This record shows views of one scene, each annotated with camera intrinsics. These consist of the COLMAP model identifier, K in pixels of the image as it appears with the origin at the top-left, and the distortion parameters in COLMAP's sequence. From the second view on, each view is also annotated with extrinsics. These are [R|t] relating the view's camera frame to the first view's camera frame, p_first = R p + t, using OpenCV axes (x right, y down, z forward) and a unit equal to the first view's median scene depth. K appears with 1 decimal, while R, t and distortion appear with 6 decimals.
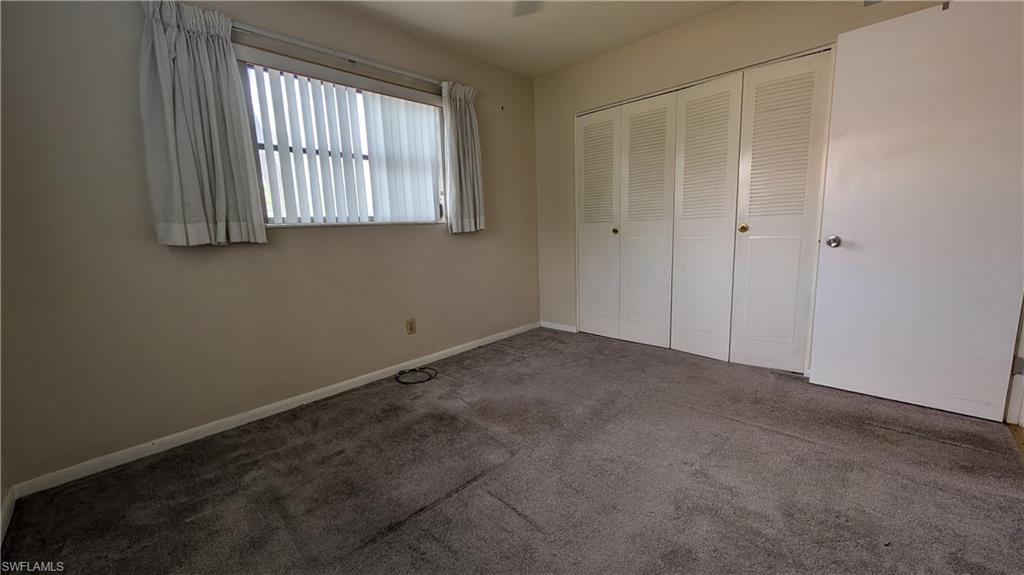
lens RADIAL K [[384.8, 0, 514.6], [0, 384.8, 284.2], [0, 0, 1]] dist [0.000839, -0.000077]
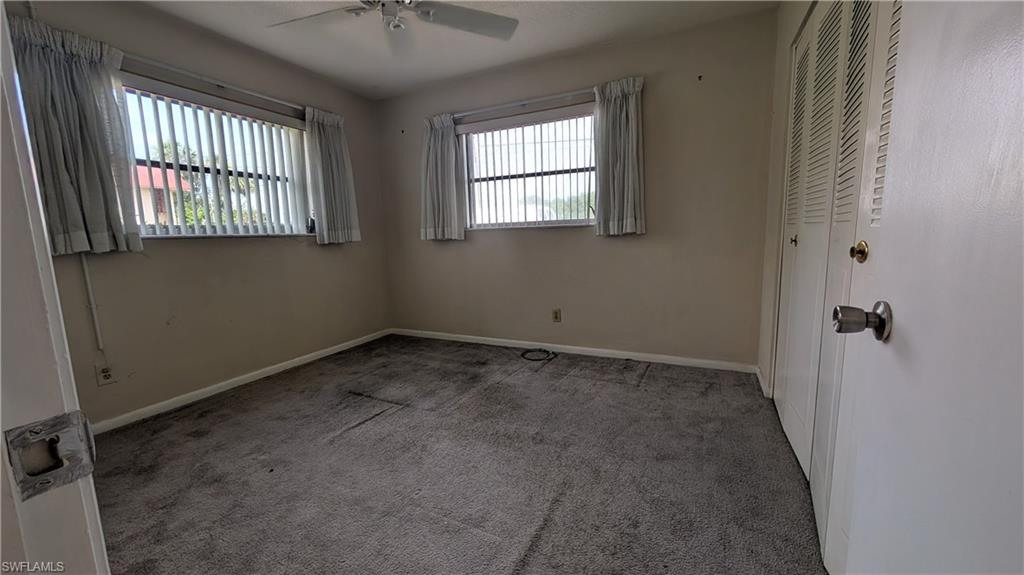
lens RADIAL K [[384.8, 0, 514.6], [0, 384.8, 284.2], [0, 0, 1]] dist [0.000839, -0.000077]
pose [[0.322948, 0.152603, -0.934033, 0.826373], [-0.125579, 0.985098, 0.117526, -0.112356], [0.938048, 0.079340, 0.337299, 0.529180]]
